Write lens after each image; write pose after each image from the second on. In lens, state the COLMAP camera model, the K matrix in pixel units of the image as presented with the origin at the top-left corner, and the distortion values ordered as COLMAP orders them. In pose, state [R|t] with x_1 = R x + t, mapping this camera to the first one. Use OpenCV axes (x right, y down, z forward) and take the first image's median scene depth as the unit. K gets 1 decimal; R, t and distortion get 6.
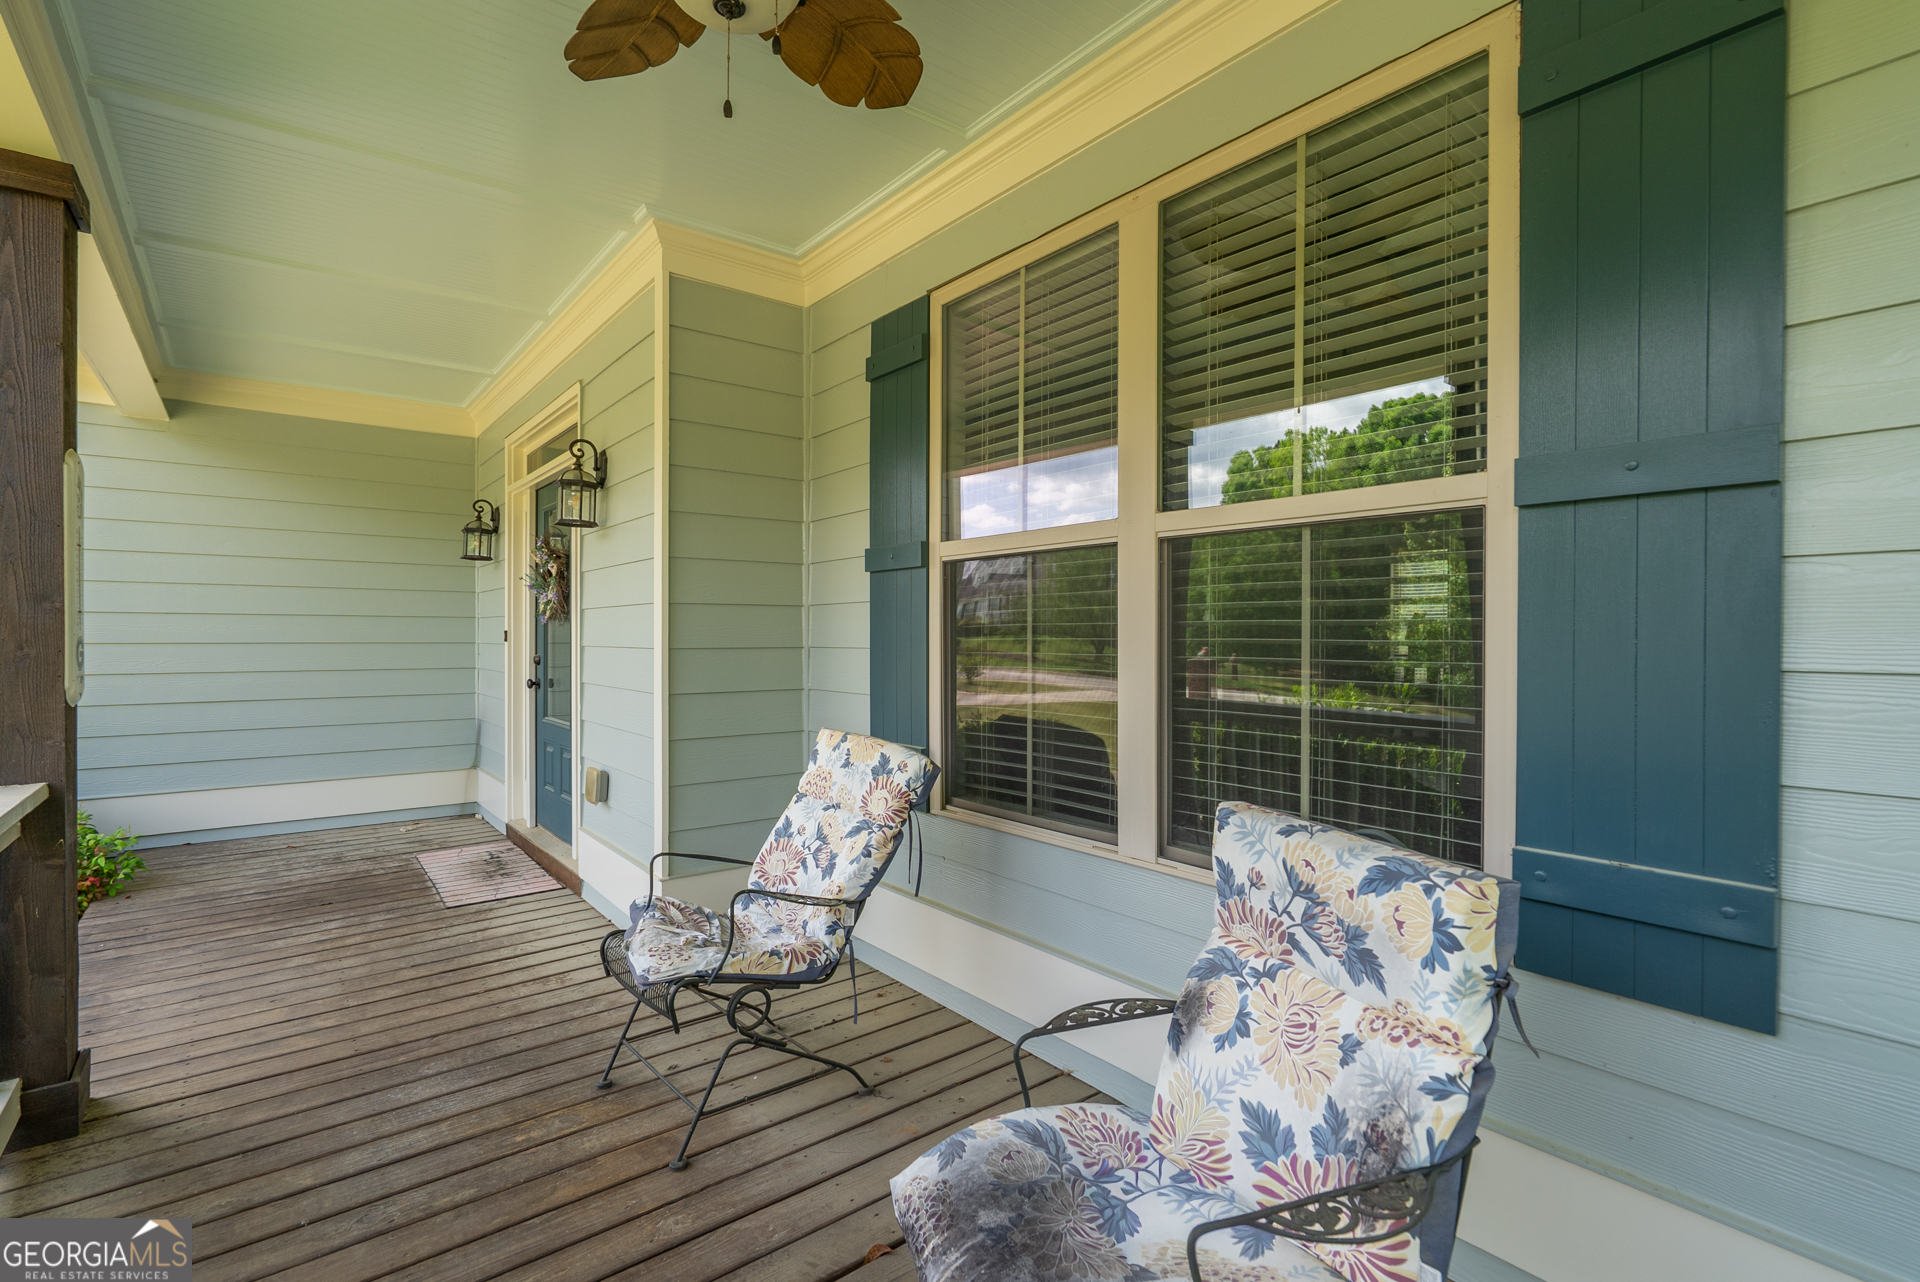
lens RADIAL K [[871.1, 0, 960.0], [0, 871.1, 641.0], [0, 0, 1]] dist [-0.000203, -0.000011]
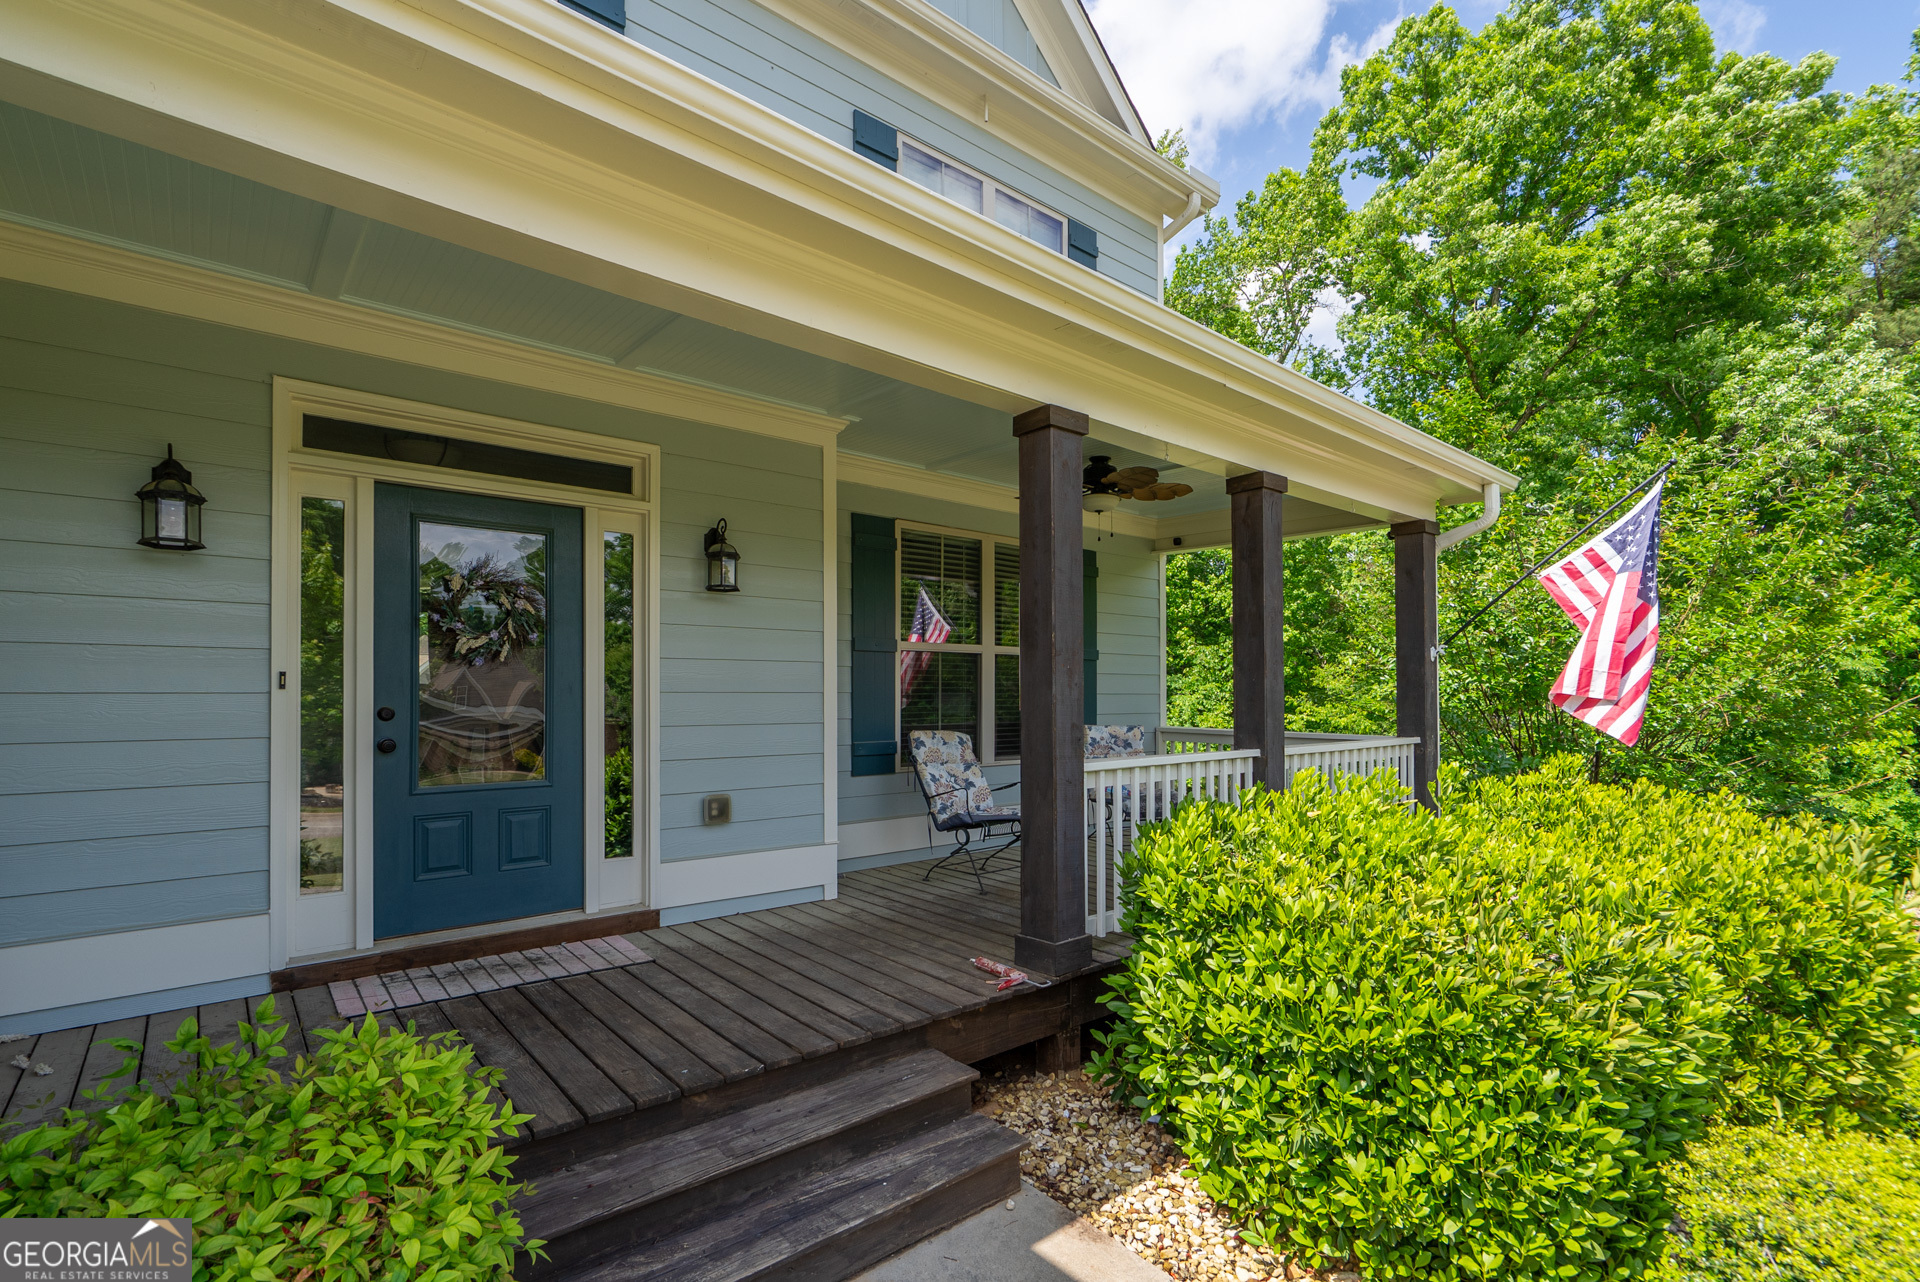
lens RADIAL K [[883.1, 0, 955.8], [0, 883.1, 682.4], [0, 0, 1]] dist [0.000053, 0.000035]
pose [[-0.023428, 0.018066, 0.999562, -1.716960], [0.010250, 0.999788, -0.017830, 0.018773], [-0.999673, 0.009828, -0.023608, 0.740180]]
